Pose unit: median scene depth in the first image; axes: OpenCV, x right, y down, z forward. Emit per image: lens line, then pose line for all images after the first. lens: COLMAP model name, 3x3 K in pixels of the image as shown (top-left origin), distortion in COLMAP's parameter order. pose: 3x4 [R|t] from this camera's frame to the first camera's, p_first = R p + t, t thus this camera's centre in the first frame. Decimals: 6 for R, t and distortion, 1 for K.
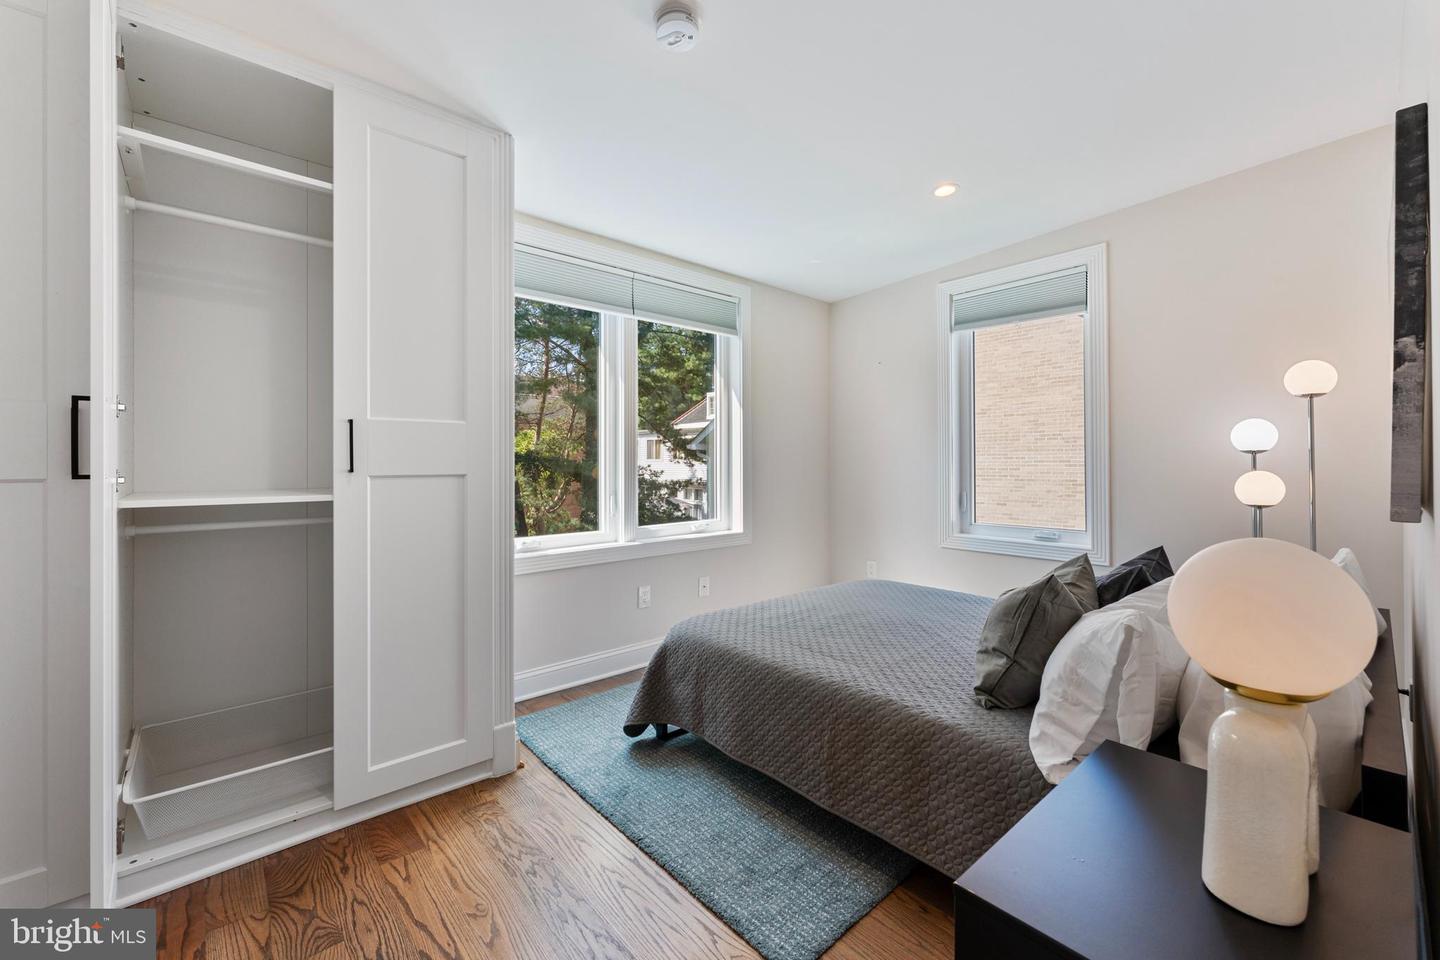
lens RADIAL K [[571.8, 0, 712.2], [0, 571.8, 459.8], [0, 0, 1]] dist [-0.003589, -0.000026]
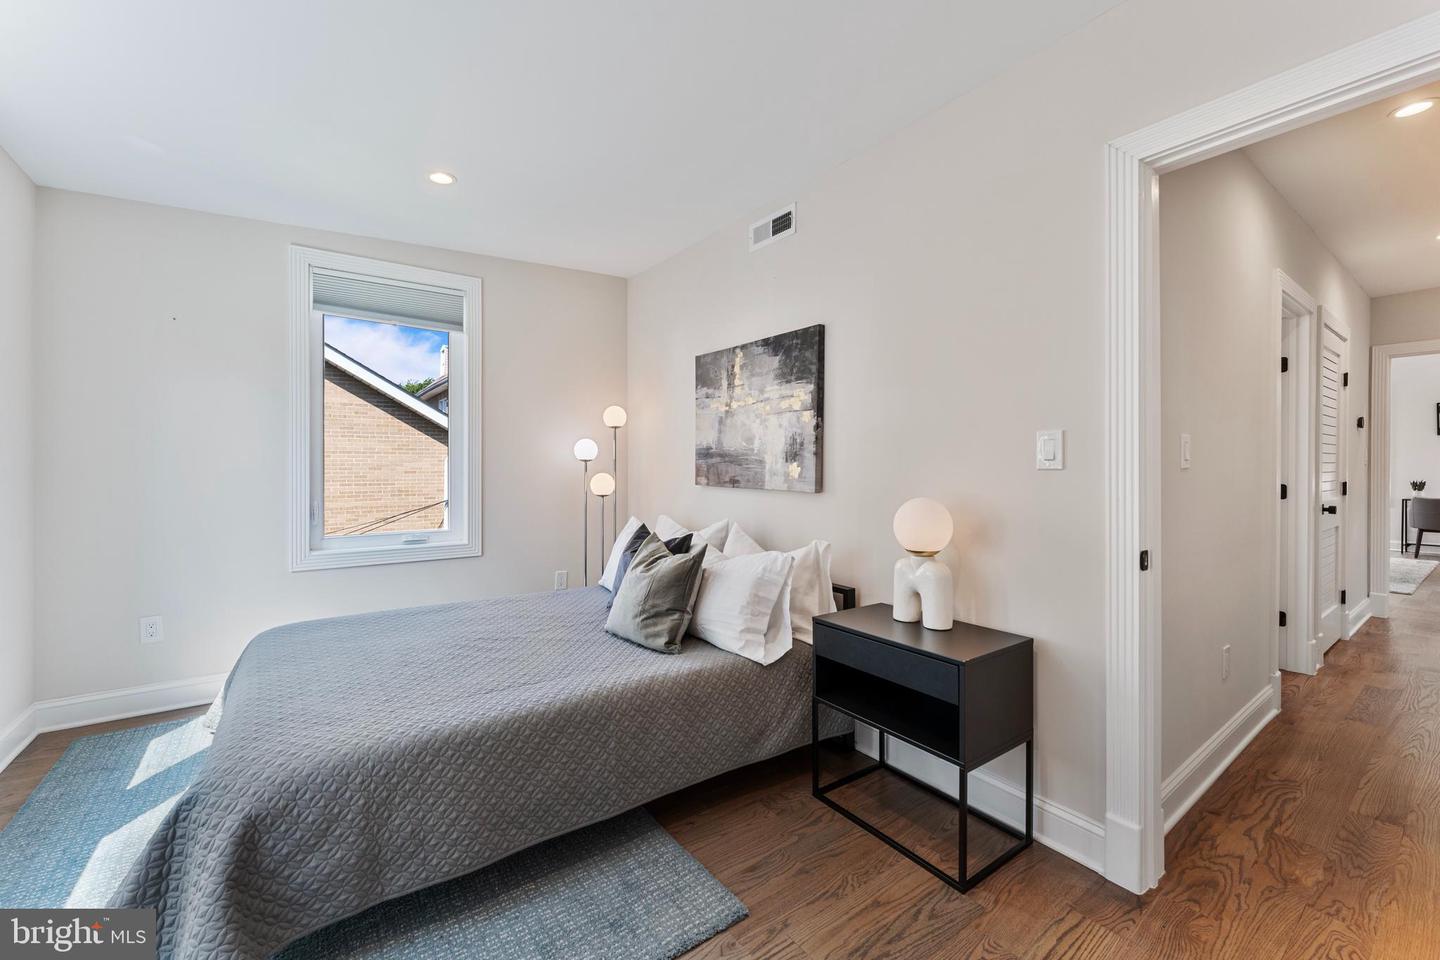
lens RADIAL K [[571.8, 0, 721.1], [0, 571.8, 464.8], [0, 0, 1]] dist [-0.003589, -0.000026]
pose [[0.099232, 0.004350, 0.995055, -0.566116], [-0.008077, 0.999961, -0.003566, 0.000386], [-0.995032, -0.007683, 0.099263, 0.523057]]
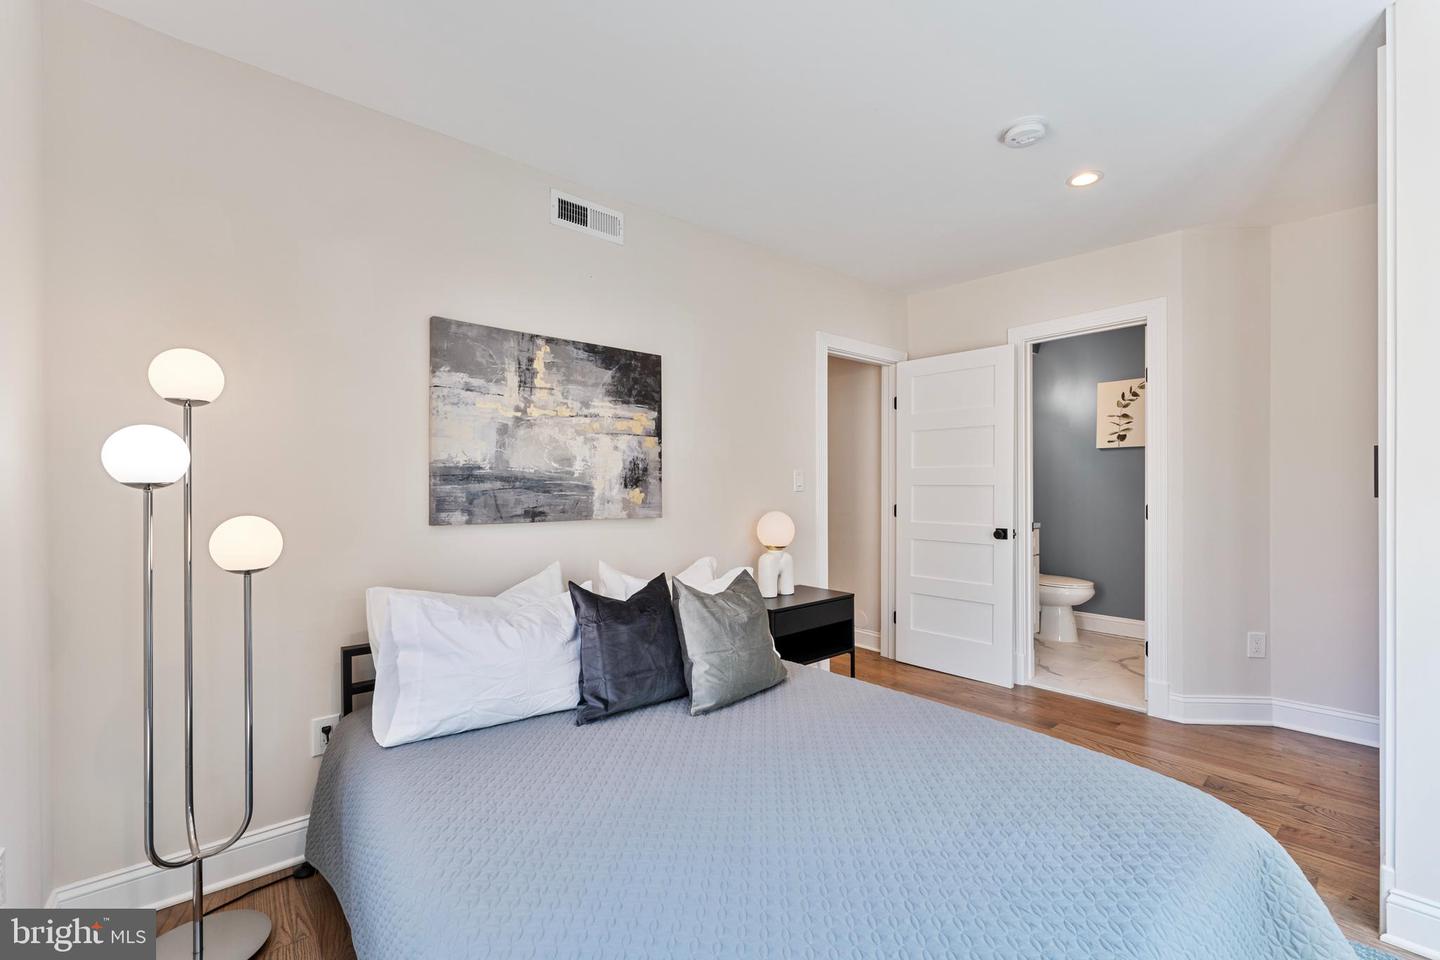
lens RADIAL K [[645.2, 0, 719.3], [0, 645.2, 489.9], [0, 0, 1]] dist [-0.000043, 0.000003]
pose [[-0.999954, 0.009249, 0.002389, 0.420823], [0.009249, 0.999957, -0.000188, -0.004702], [-0.002391, -0.000166, -0.999997, 1.734286]]
